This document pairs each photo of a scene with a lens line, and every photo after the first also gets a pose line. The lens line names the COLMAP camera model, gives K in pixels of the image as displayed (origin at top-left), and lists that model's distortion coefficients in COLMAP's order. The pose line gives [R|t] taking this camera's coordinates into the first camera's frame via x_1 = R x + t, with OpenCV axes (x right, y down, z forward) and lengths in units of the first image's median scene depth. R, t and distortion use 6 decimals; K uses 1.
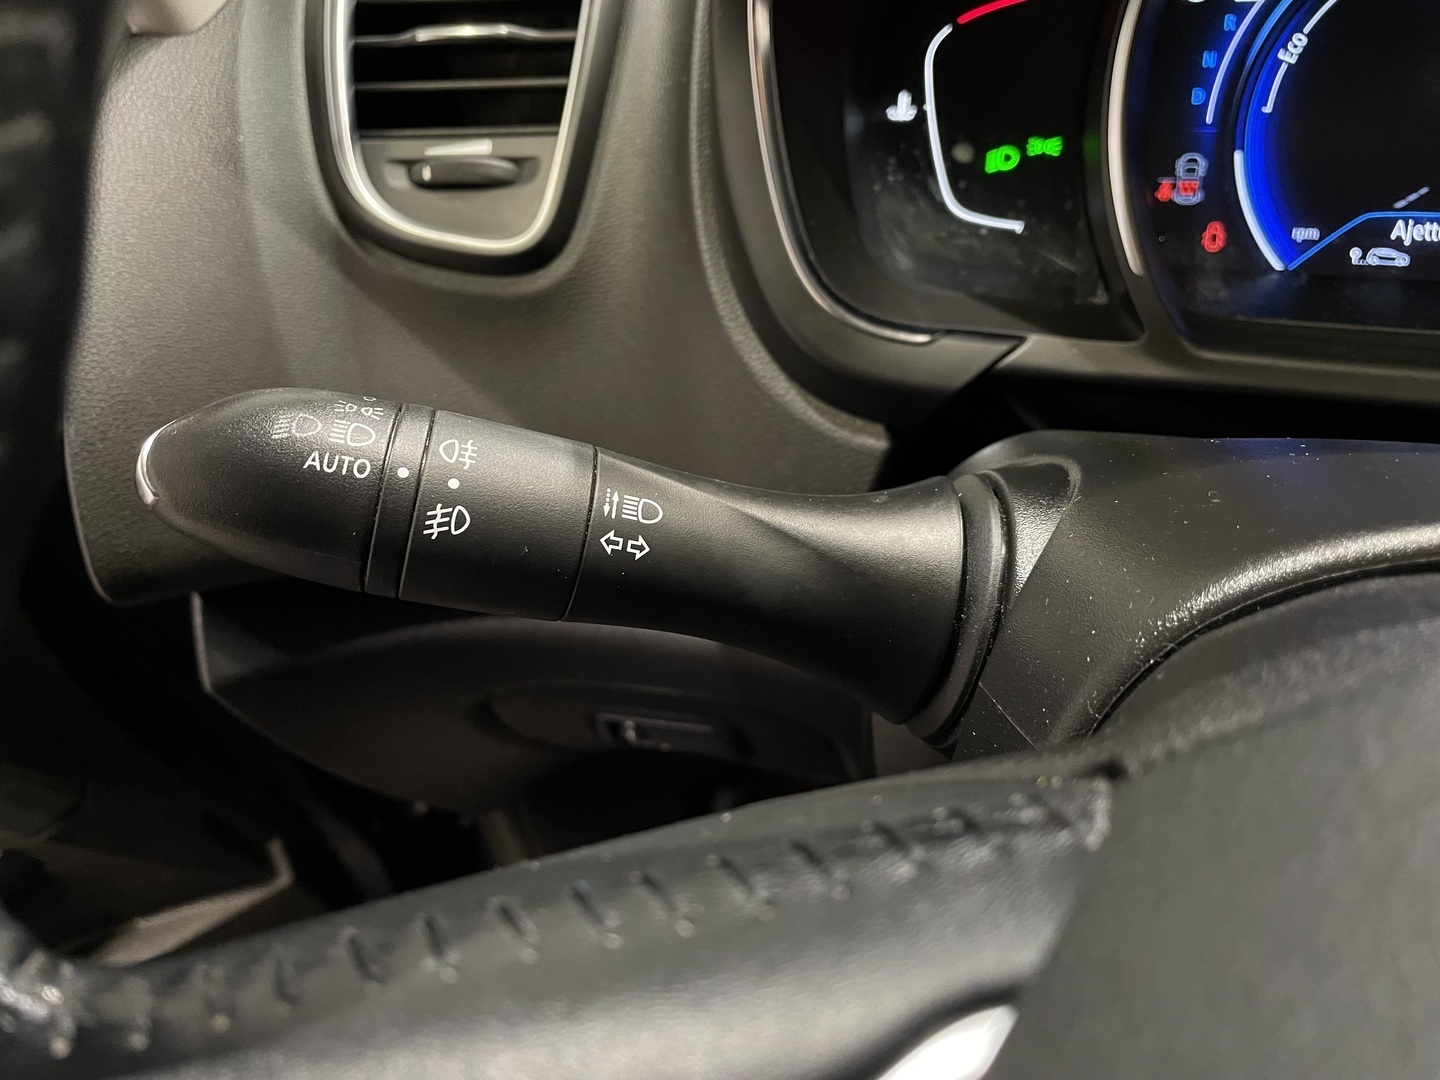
lens RADIAL K [[1107.4, 0, 715.2], [0, 1107.4, 531.2], [0, 0, 1]] dist [0.088659, -0.124923]
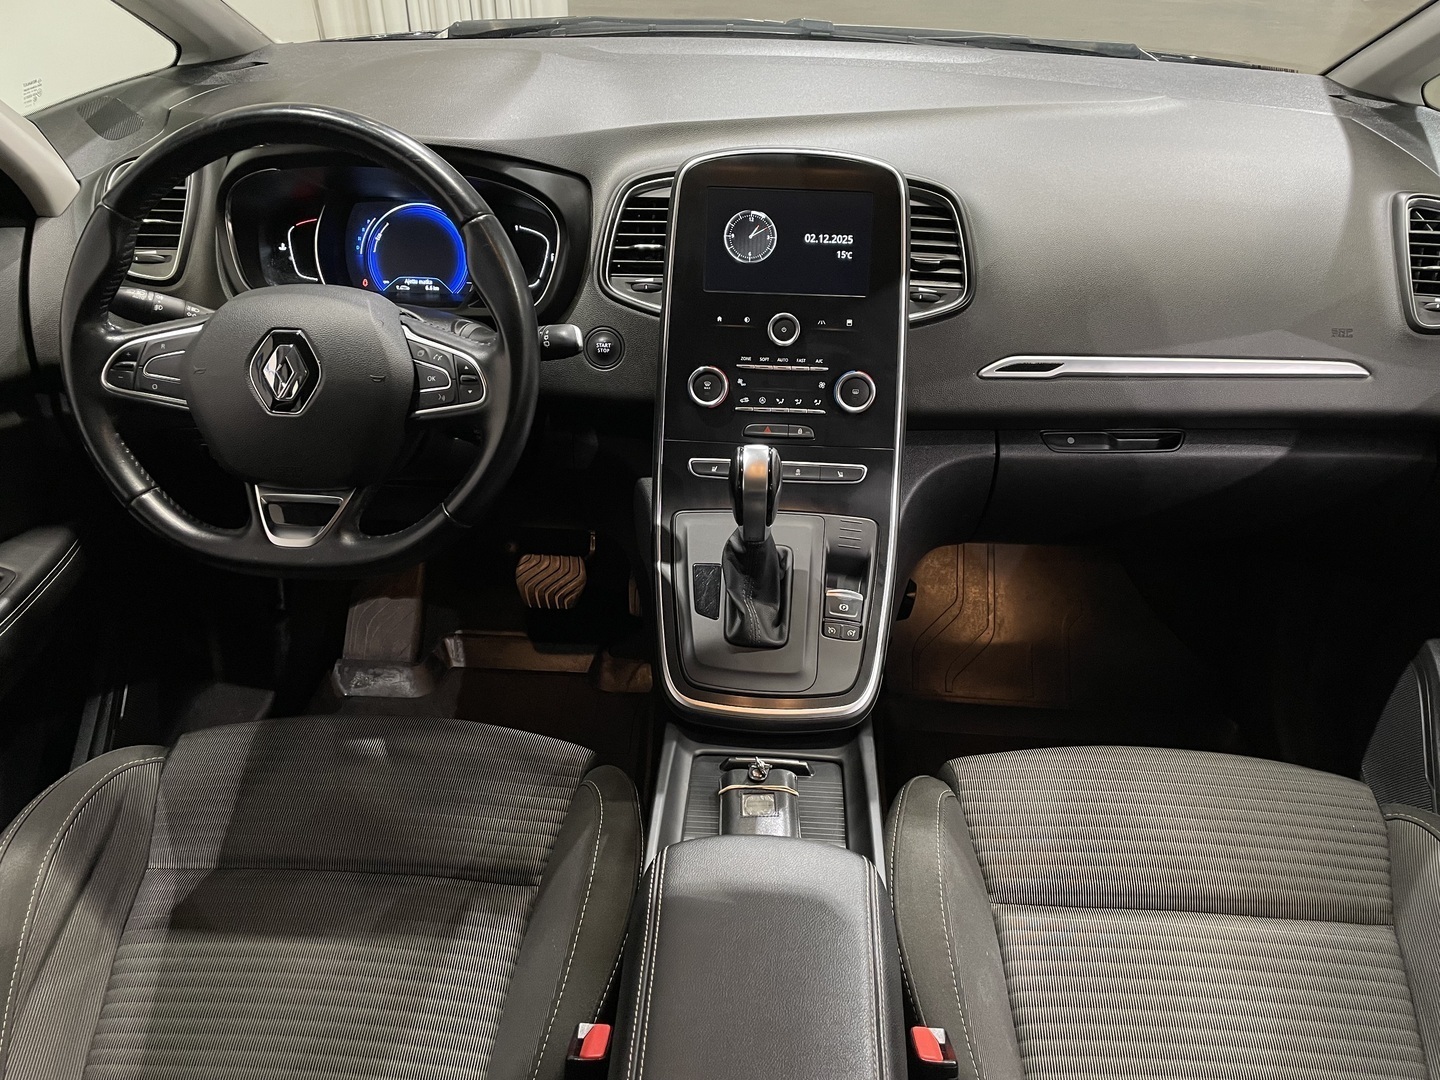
lens RADIAL K [[1107.4, 0, 732.3], [0, 1107.4, 539.6], [0, 0, 1]] dist [0.088659, -0.124923]
pose [[0.949807, -0.043335, 0.309819, 0.425136], [0.078363, 0.991743, -0.101517, 1.160525], [-0.302862, 0.120700, 0.945360, -3.068836]]
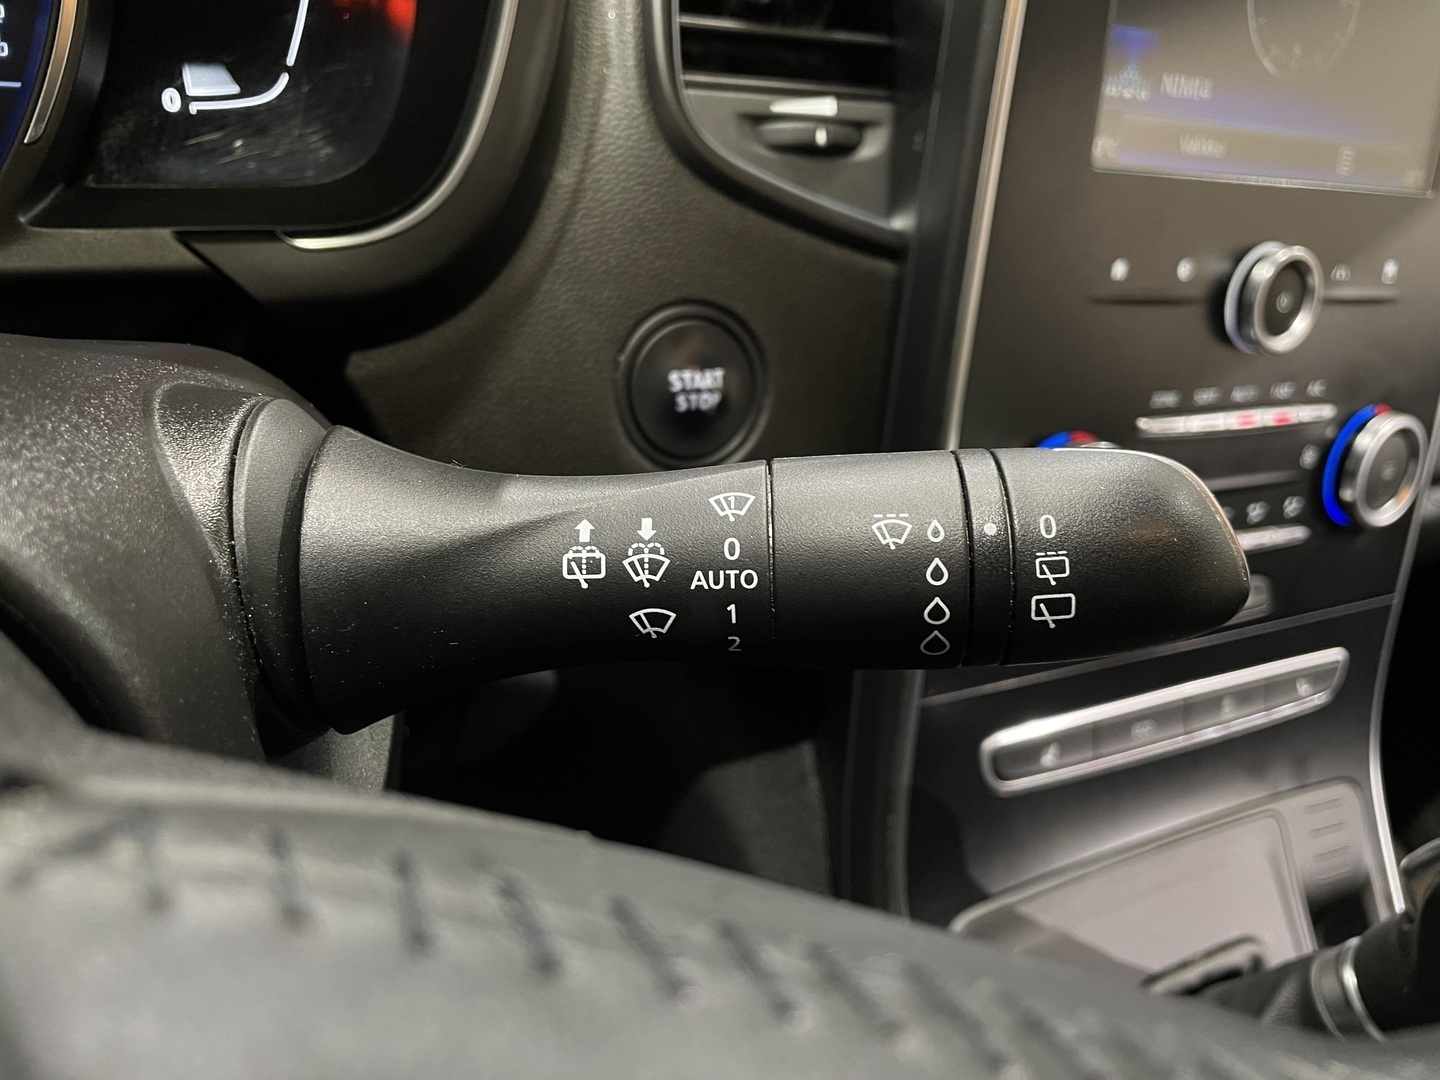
lens RADIAL K [[1107.4, 0, 729.2], [0, 1107.4, 530.6], [0, 0, 1]] dist [0.088659, -0.124923]
pose [[0.650595, -0.222215, 0.726186, 0.521571], [0.180425, 0.974081, 0.136428, 0.082109], [-0.737680, 0.042262, 0.673826, -0.071274]]
